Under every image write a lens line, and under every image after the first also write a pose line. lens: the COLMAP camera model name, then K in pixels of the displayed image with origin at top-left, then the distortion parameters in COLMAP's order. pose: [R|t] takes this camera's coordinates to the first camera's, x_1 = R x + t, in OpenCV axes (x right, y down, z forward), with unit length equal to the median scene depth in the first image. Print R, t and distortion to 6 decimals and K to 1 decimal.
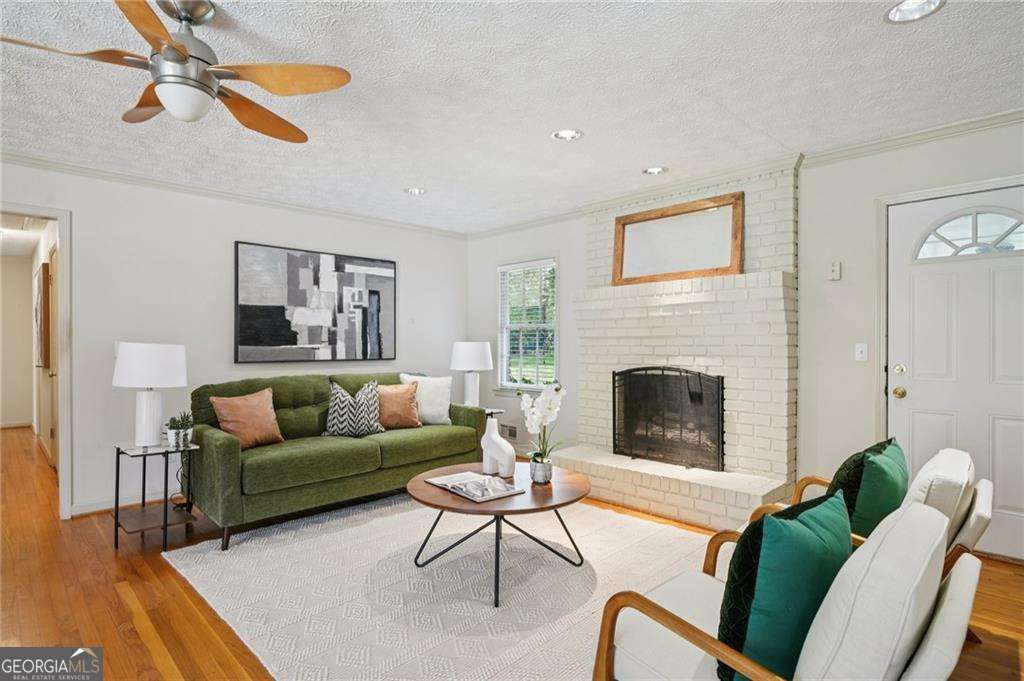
lens RADIAL K [[534.6, 0, 505.1], [0, 534.6, 344.3], [0, 0, 1]] dist [0.001492, -0.000238]
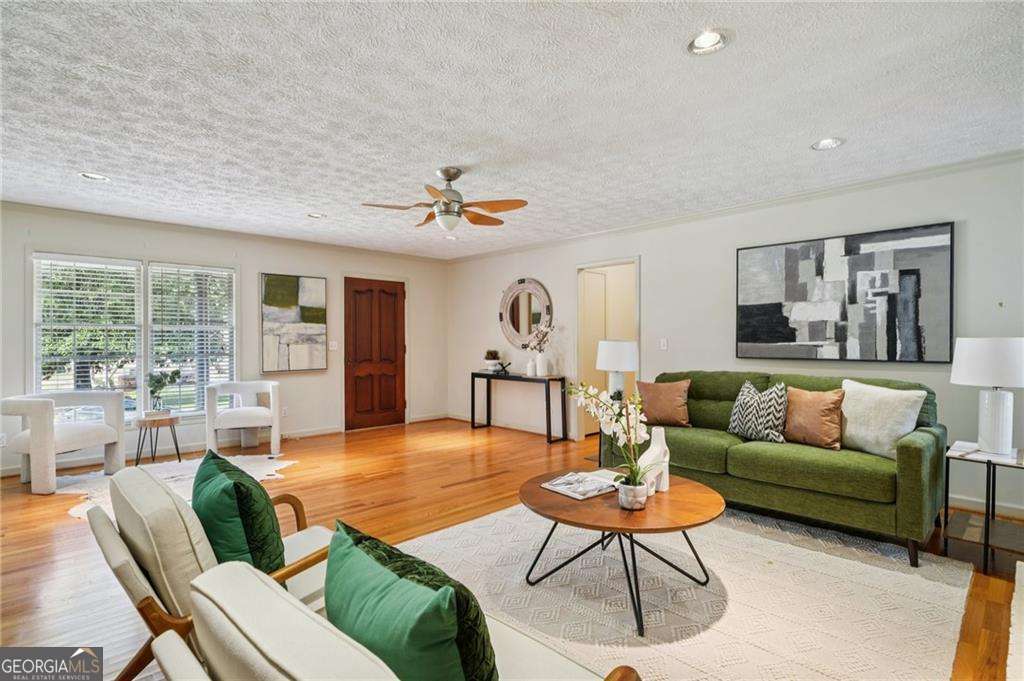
lens RADIAL K [[531.1, 0, 504.8], [0, 531.1, 343.9], [0, 0, 1]] dist [-0.002210, 0.000249]
pose [[-0.036677, 0.010760, -0.999269, 0.588594], [0.003924, 0.999936, 0.010624, -0.007365], [0.999319, -0.003531, -0.036717, 0.520618]]
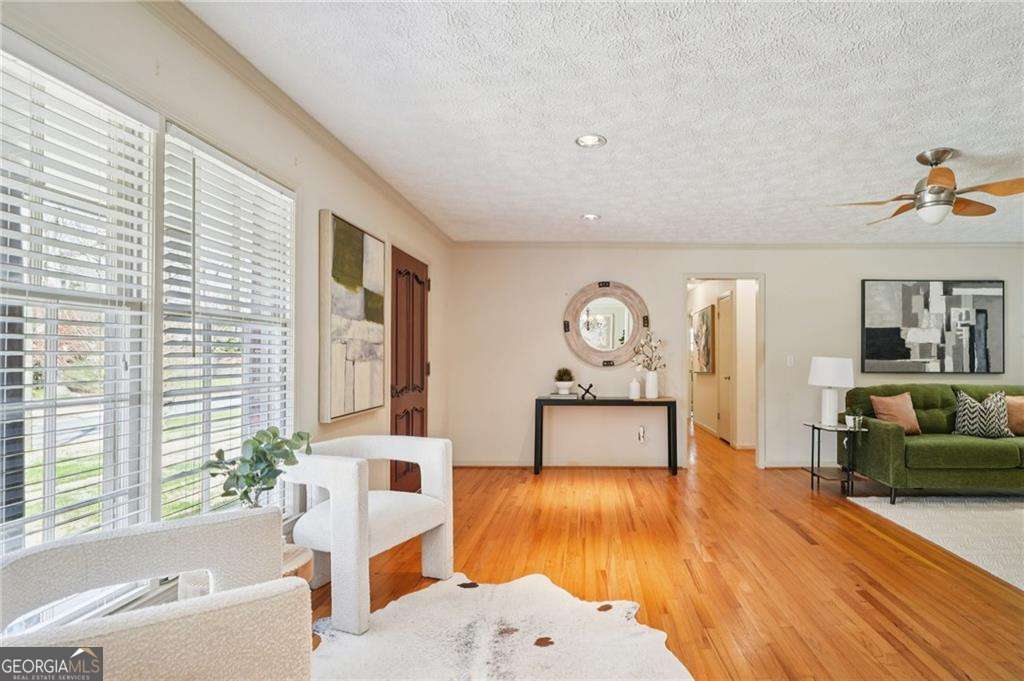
lens RADIAL K [[557.1, 0, 515.3], [0, 557.1, 351.4], [0, 0, 1]] dist [-0.002640, 0.000288]
pose [[0.714869, -0.001659, -0.699256, -0.149041], [-0.005020, 0.999959, -0.007505, -0.002147], [0.699240, 0.008875, 0.714832, -0.534622]]
